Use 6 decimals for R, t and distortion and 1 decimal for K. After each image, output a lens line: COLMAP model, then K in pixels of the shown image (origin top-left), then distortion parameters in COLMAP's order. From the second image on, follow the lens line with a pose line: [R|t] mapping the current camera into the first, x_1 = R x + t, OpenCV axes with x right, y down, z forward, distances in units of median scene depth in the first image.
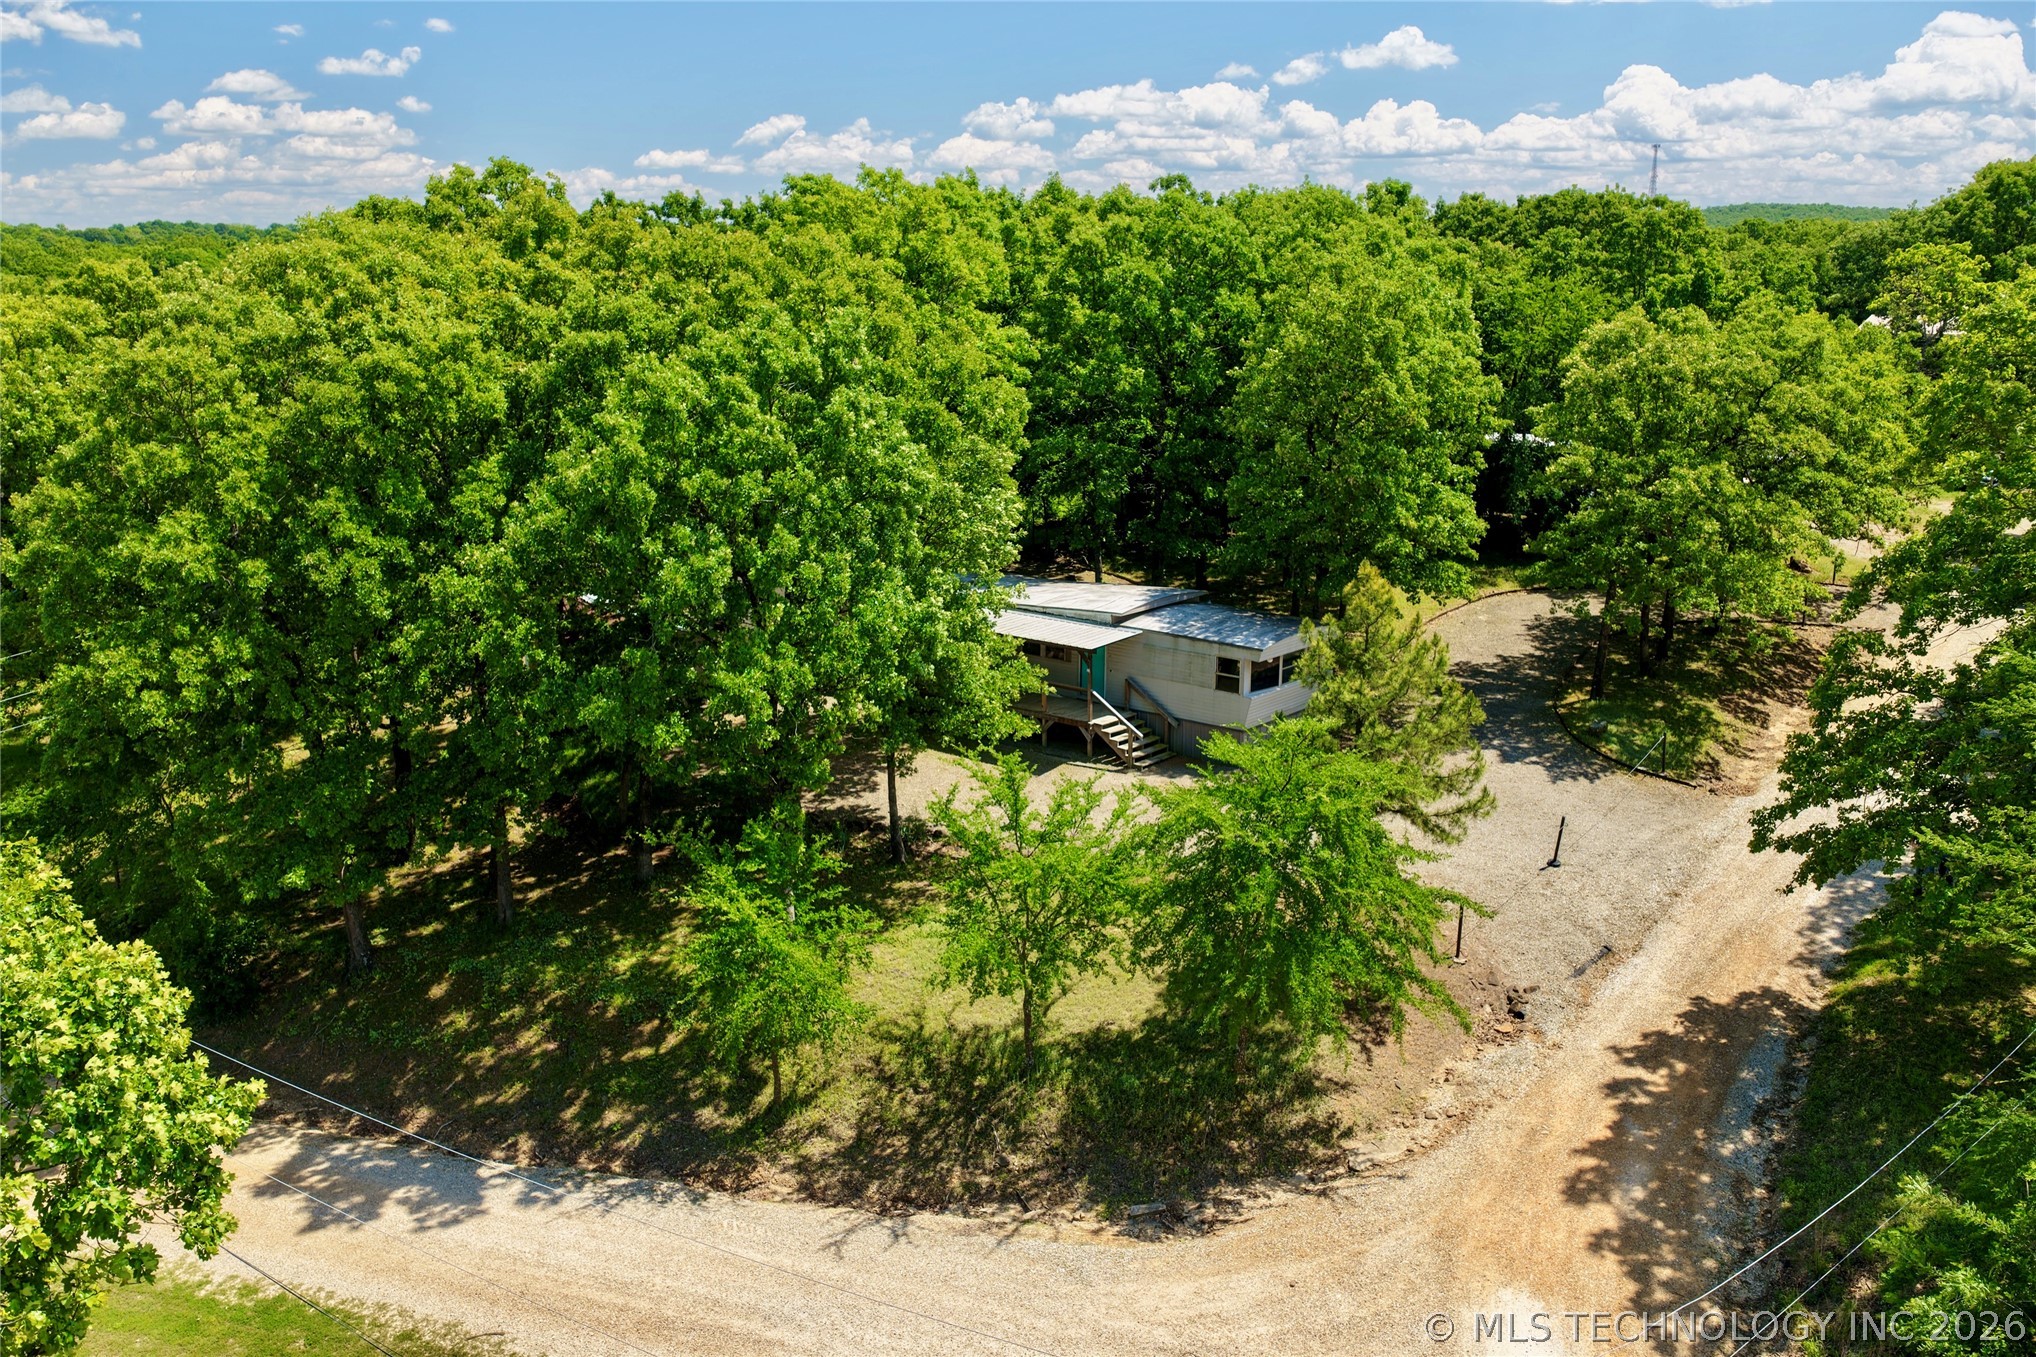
lens RADIAL K [[1919.4, 0, 1018.2], [0, 1919.4, 678.8], [0, 0, 1]] dist [-0.008978, 0.000000]
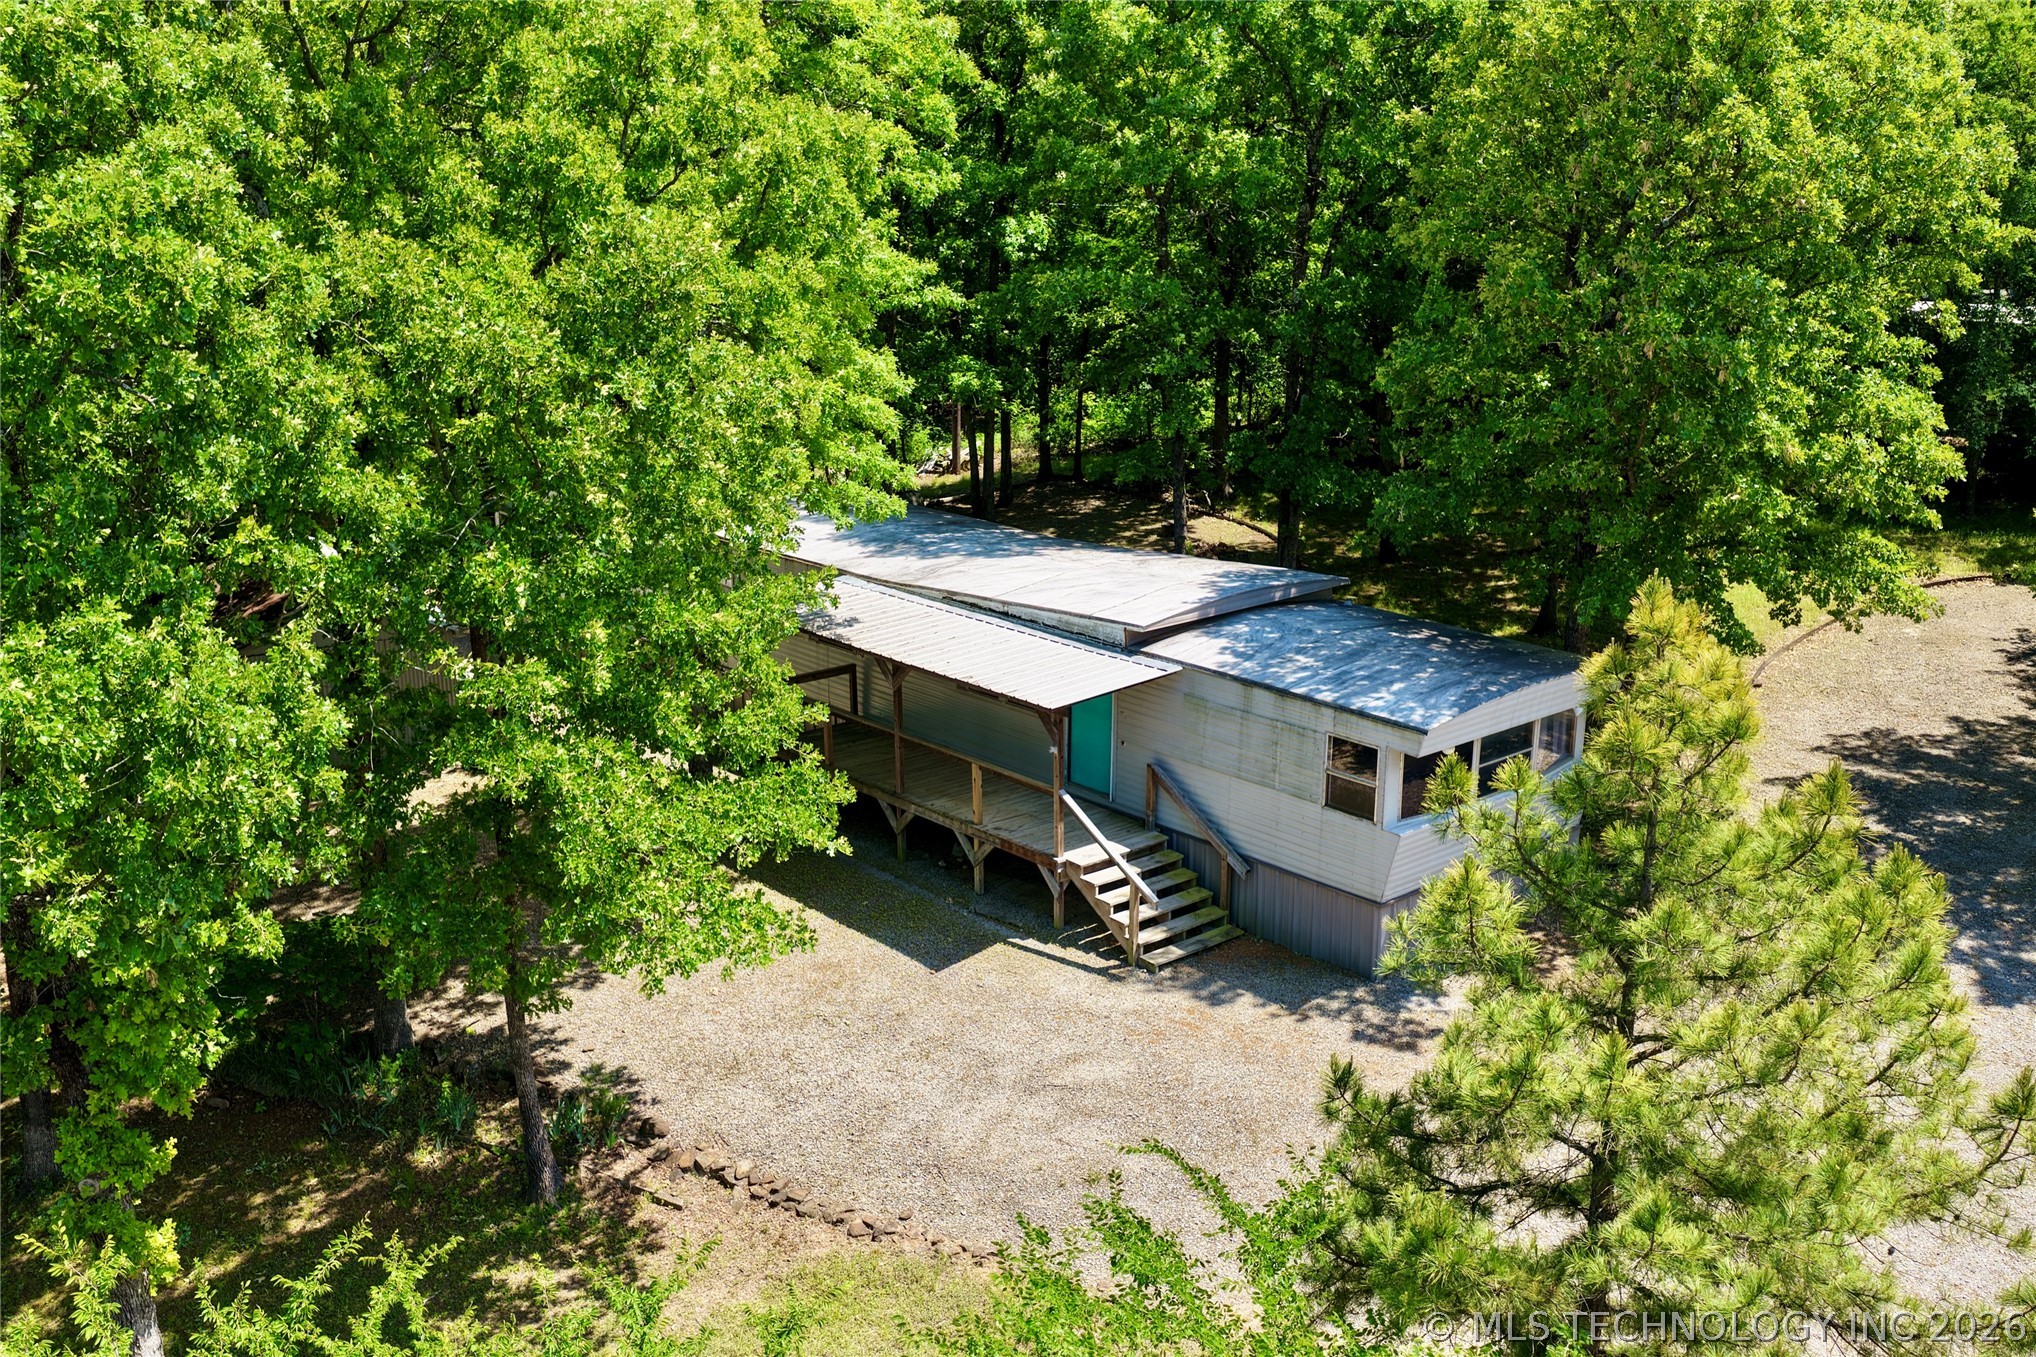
lens RADIAL K [[1919.4, 0, 1035.1], [0, 1919.4, 623.8], [0, 0, 1]] dist [-0.008978, 0.000000]
pose [[0.987395, 0.037361, -0.153805, 0.102224], [-0.034670, 0.999196, 0.020143, -0.044062], [0.154434, -0.014557, 0.987896, 0.535554]]
